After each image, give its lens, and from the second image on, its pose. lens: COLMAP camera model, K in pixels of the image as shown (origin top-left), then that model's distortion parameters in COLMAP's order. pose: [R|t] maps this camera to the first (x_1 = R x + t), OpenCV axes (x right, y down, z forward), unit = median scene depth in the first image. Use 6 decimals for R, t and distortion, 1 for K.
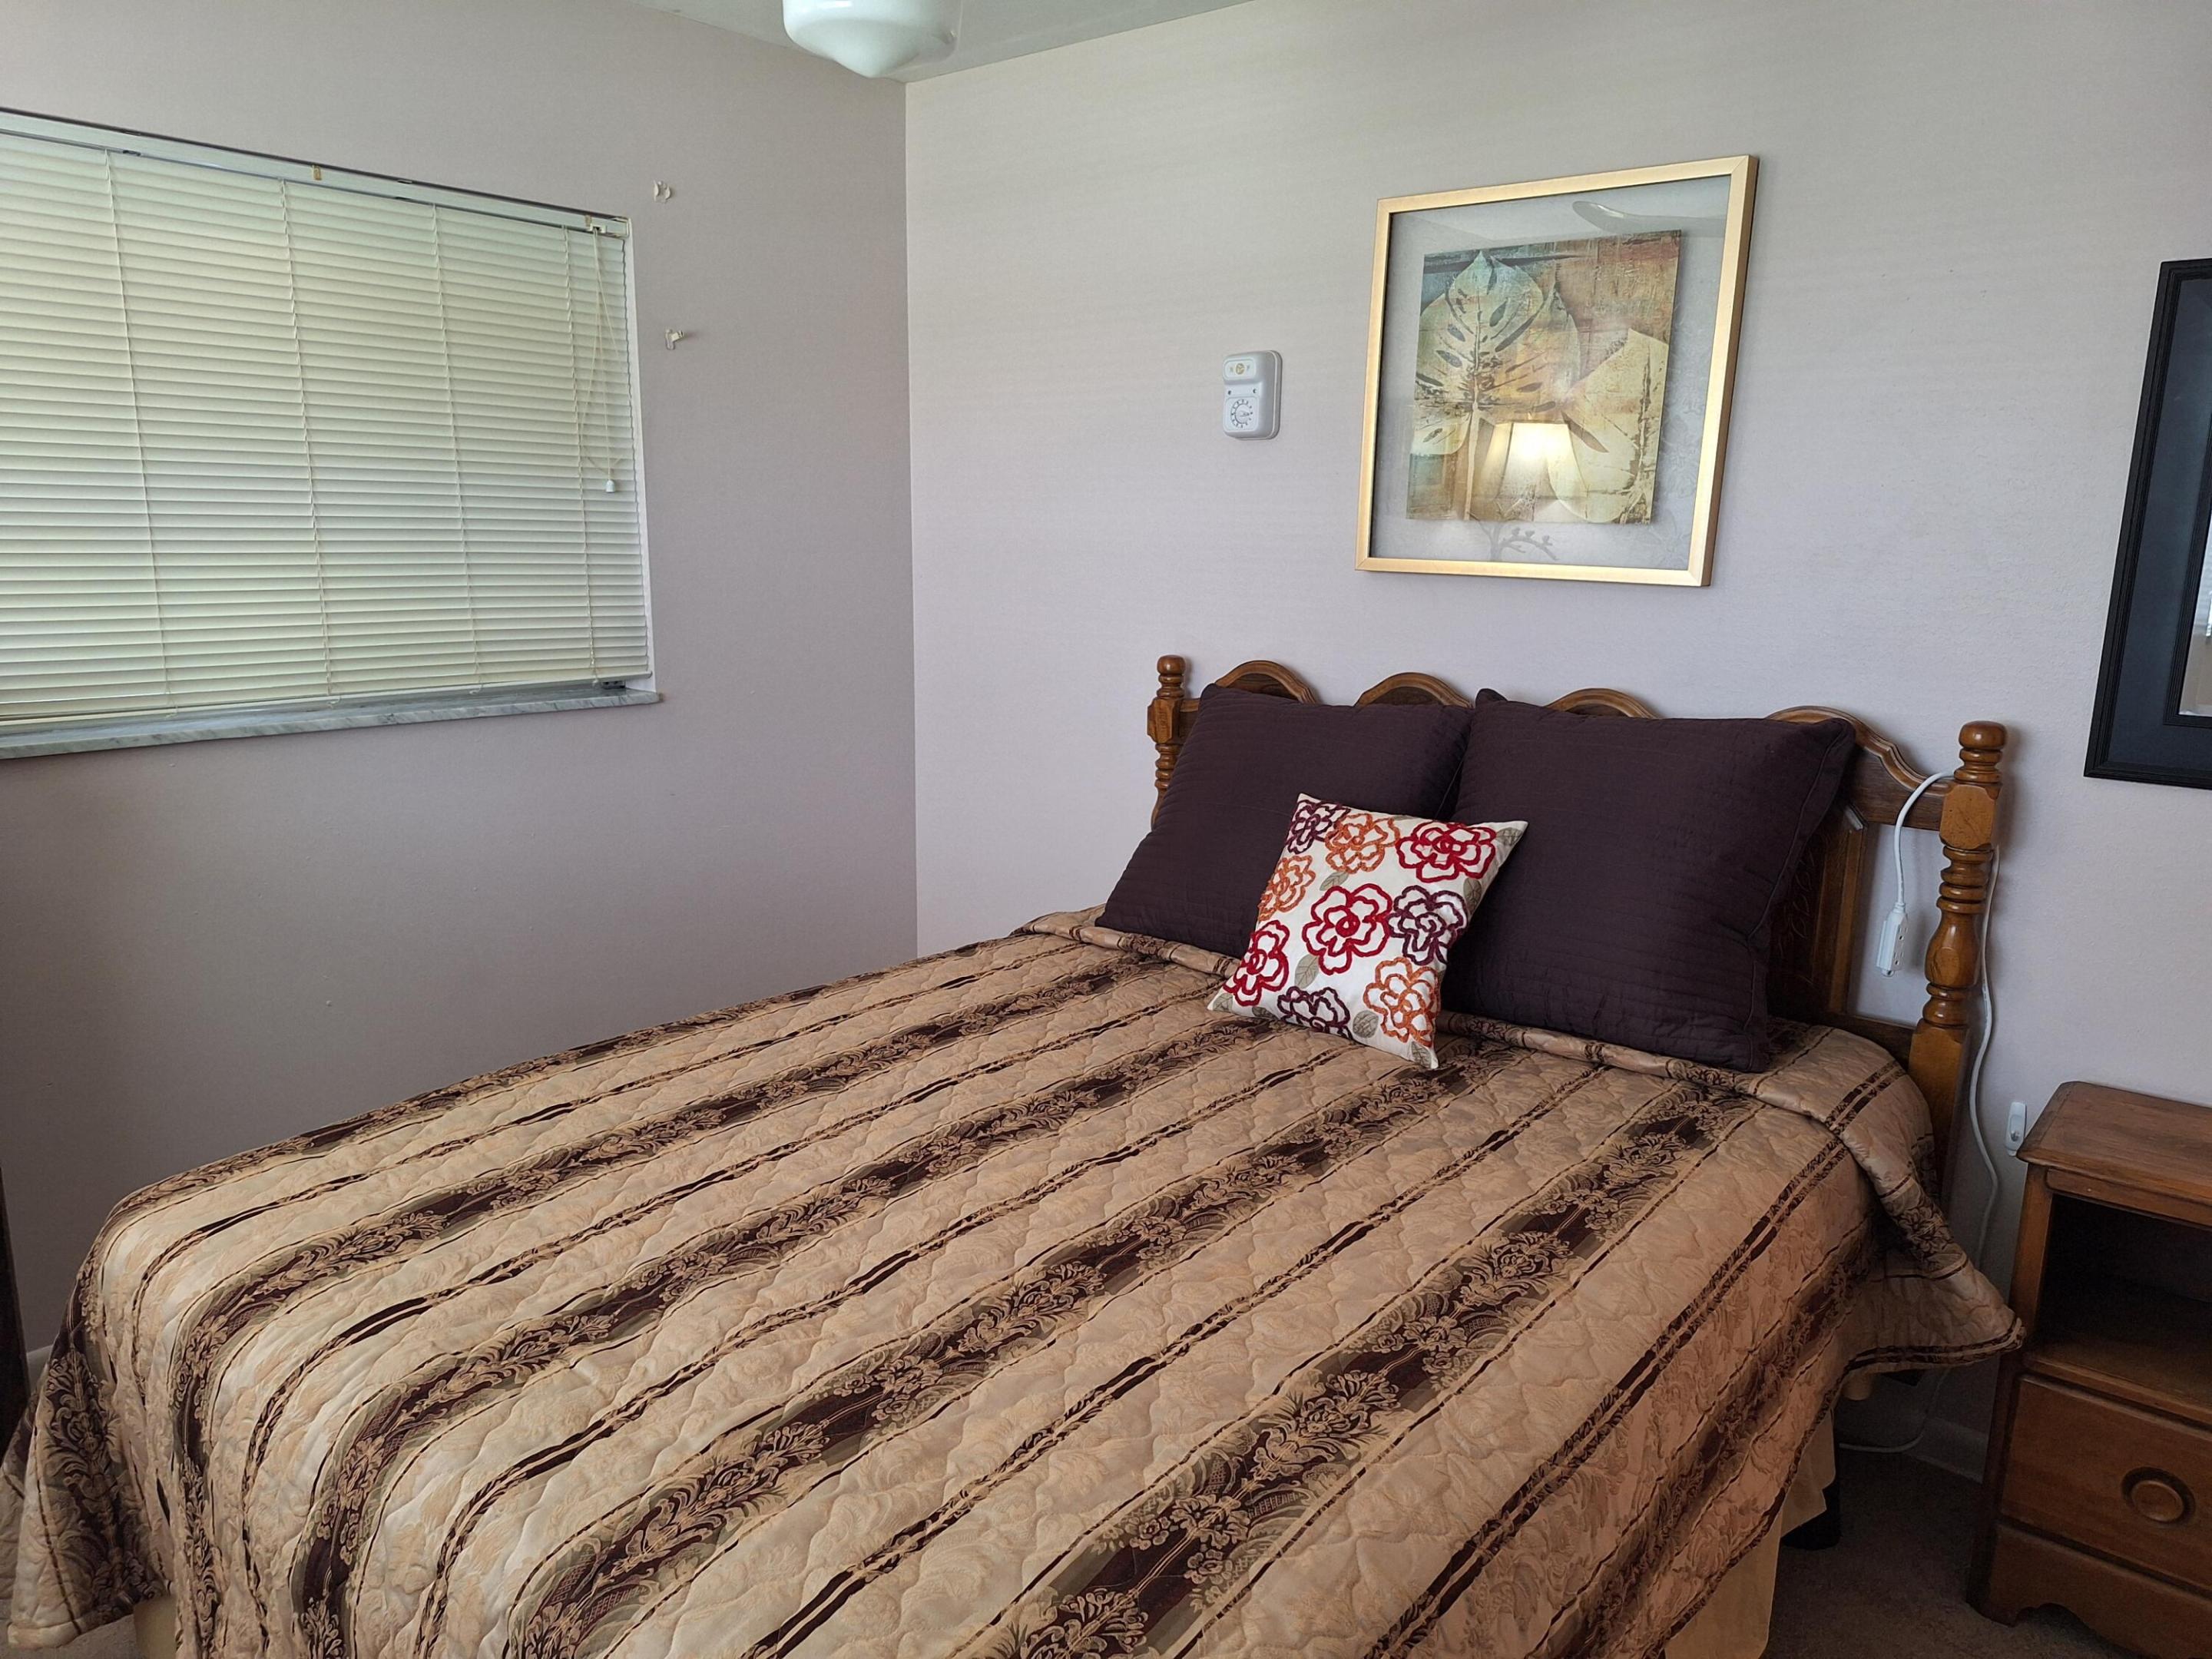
lens RADIAL K [[1518.6, 0, 1119.9], [0, 1518.6, 823.4], [0, 0, 1]] dist [0.114422, -0.142806]
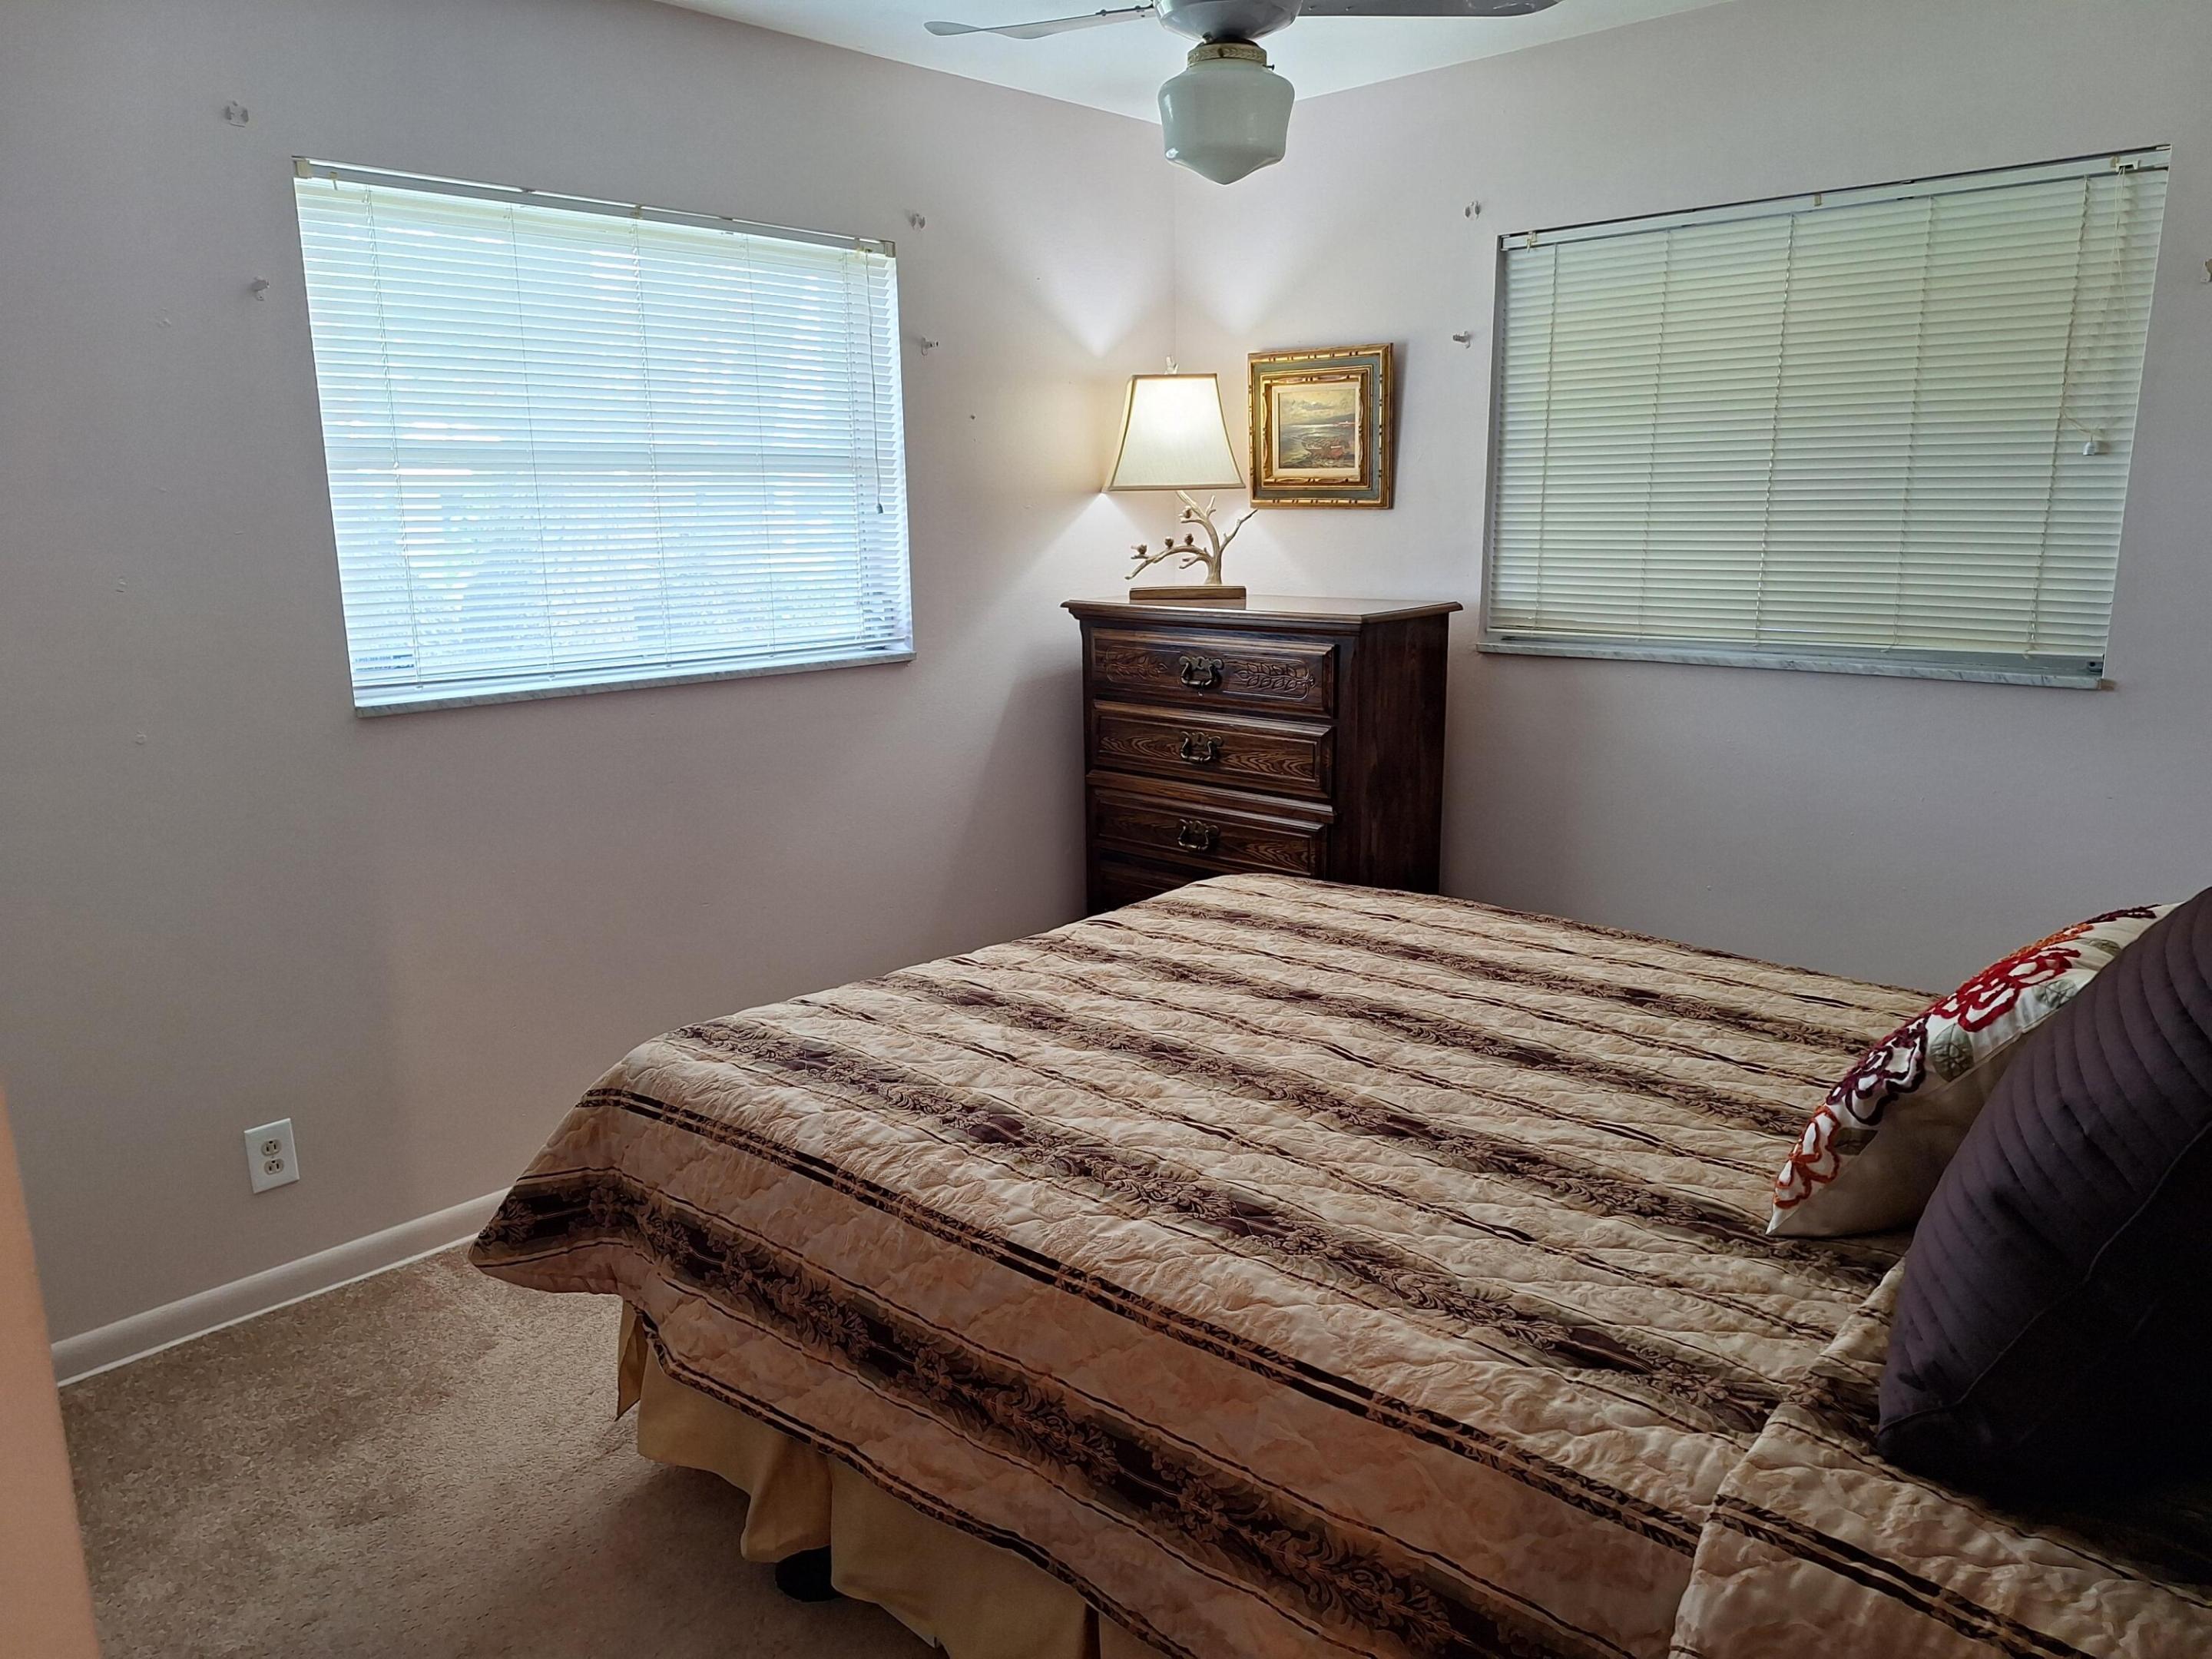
lens RADIAL K [[1518.6, 0, 1119.9], [0, 1518.6, 823.4], [0, 0, 1]] dist [0.114422, -0.142806]
pose [[-0.035441, 0.193150, -0.980529, 0.857473], [-0.179692, 0.963923, 0.196374, -0.109798], [0.983084, 0.183153, 0.000545, 0.637936]]
